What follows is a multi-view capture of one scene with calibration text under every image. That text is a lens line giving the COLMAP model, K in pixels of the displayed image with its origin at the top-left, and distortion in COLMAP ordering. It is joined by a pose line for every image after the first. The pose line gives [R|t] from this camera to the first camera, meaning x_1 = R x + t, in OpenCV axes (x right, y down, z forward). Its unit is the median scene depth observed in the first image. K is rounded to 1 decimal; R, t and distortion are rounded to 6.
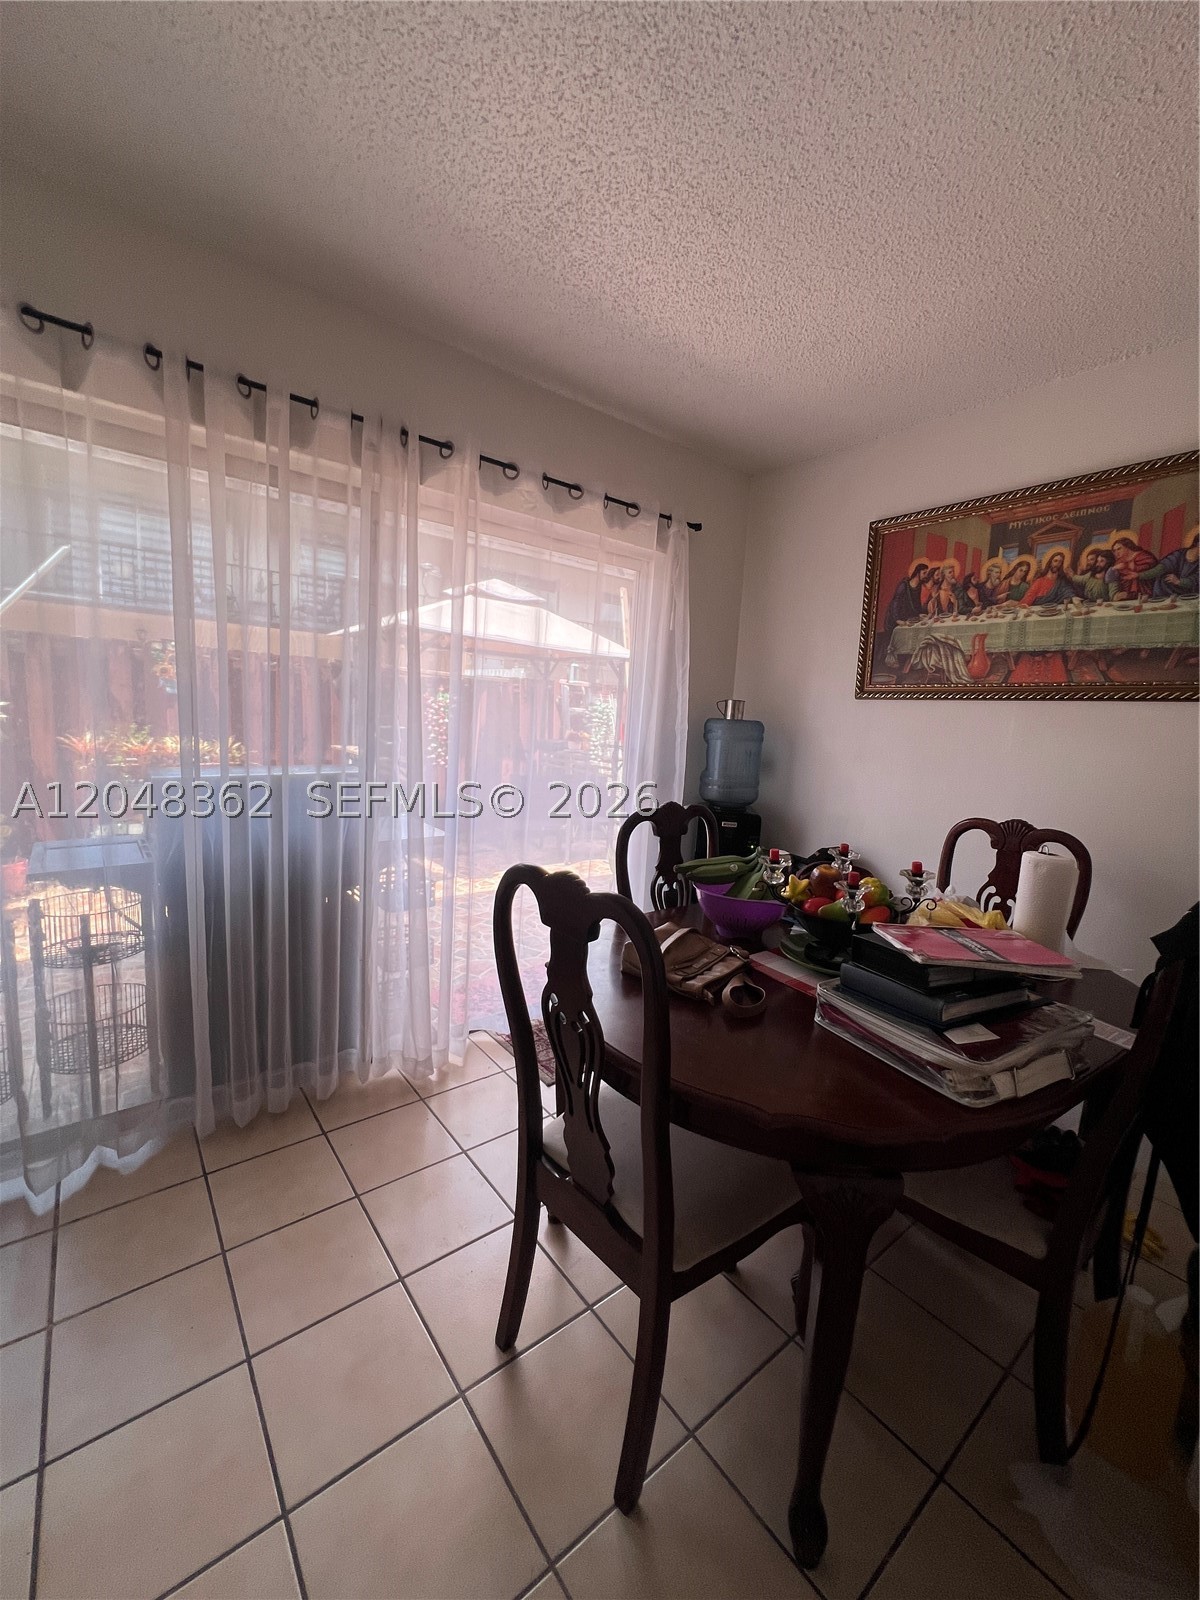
lens RADIAL K [[638.5, 0, 601.1], [0, 638.5, 771.7], [0, 0, 1]] dist [-0.001581, 0.001576]
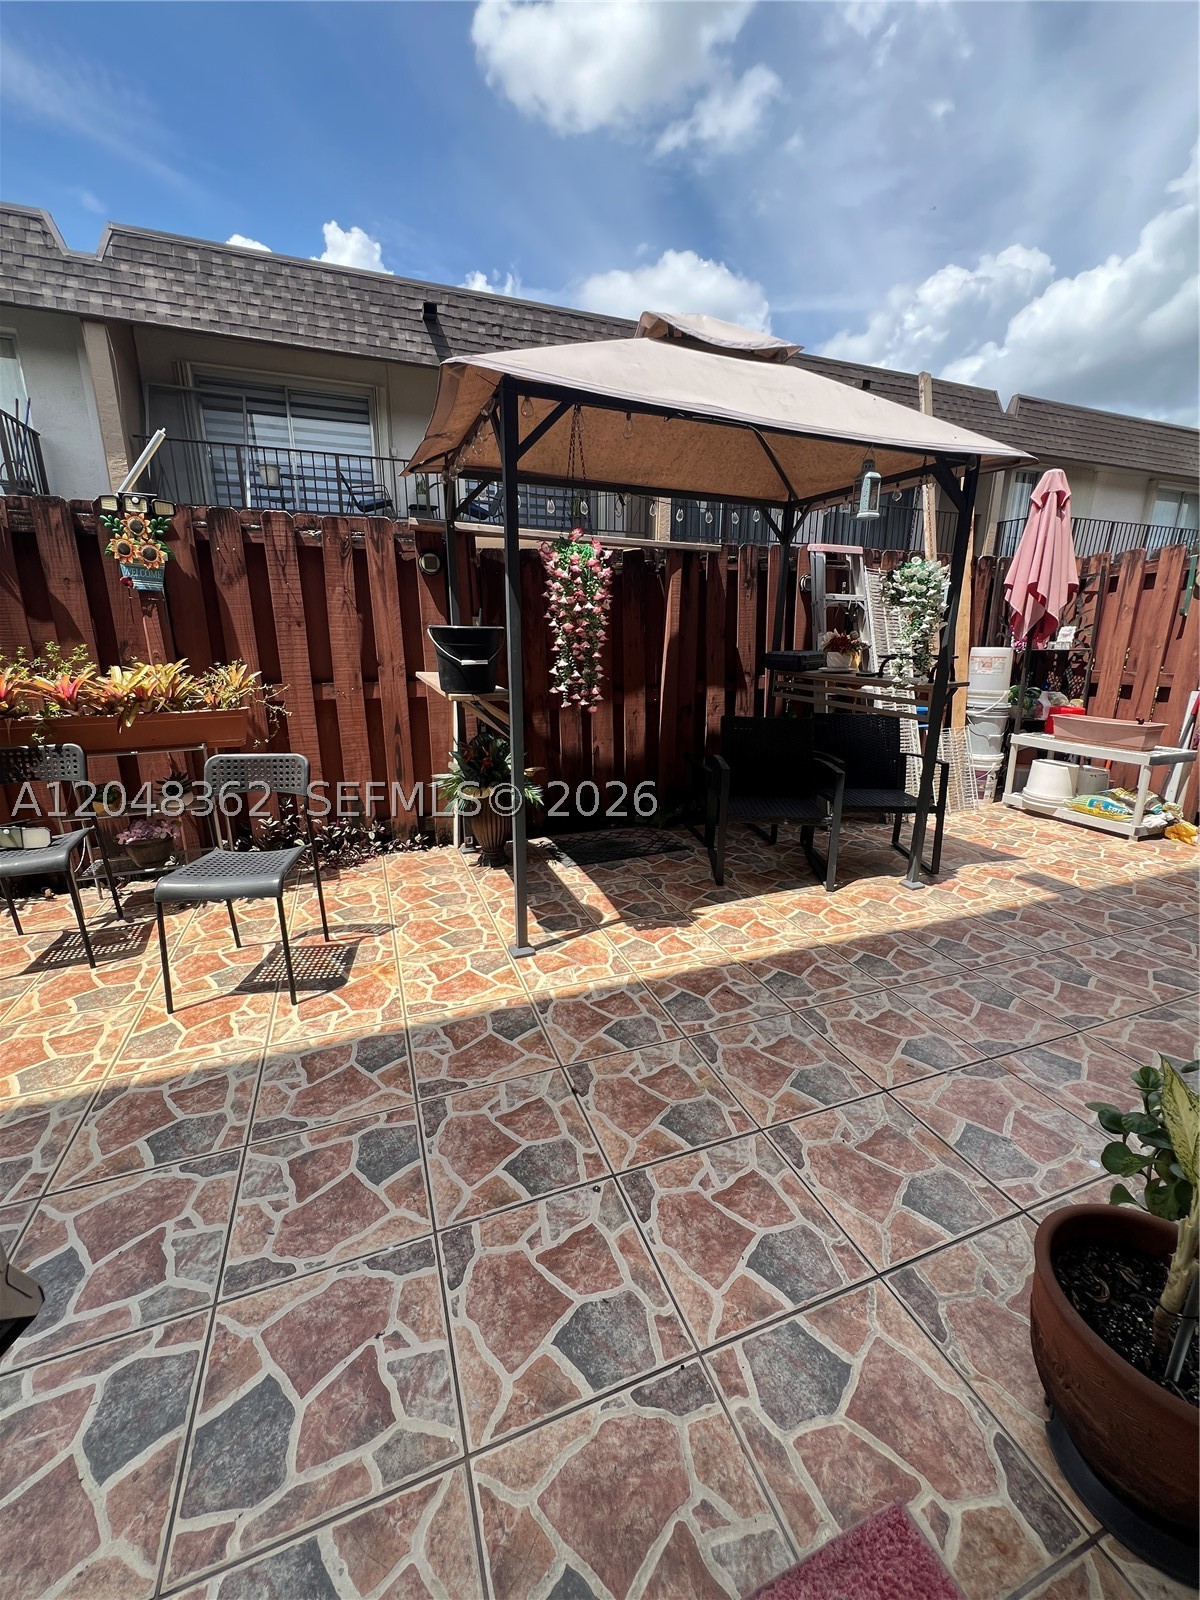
lens RADIAL K [[638.5, 0, 602.8], [0, 638.5, 798.9], [0, 0, 1]] dist [-0.001581, 0.001576]
pose [[0.952994, 0.028112, -0.301681, -0.067008], [0.019251, 0.988057, 0.152883, -0.010786], [0.302376, -0.151504, 0.941071, 0.403025]]
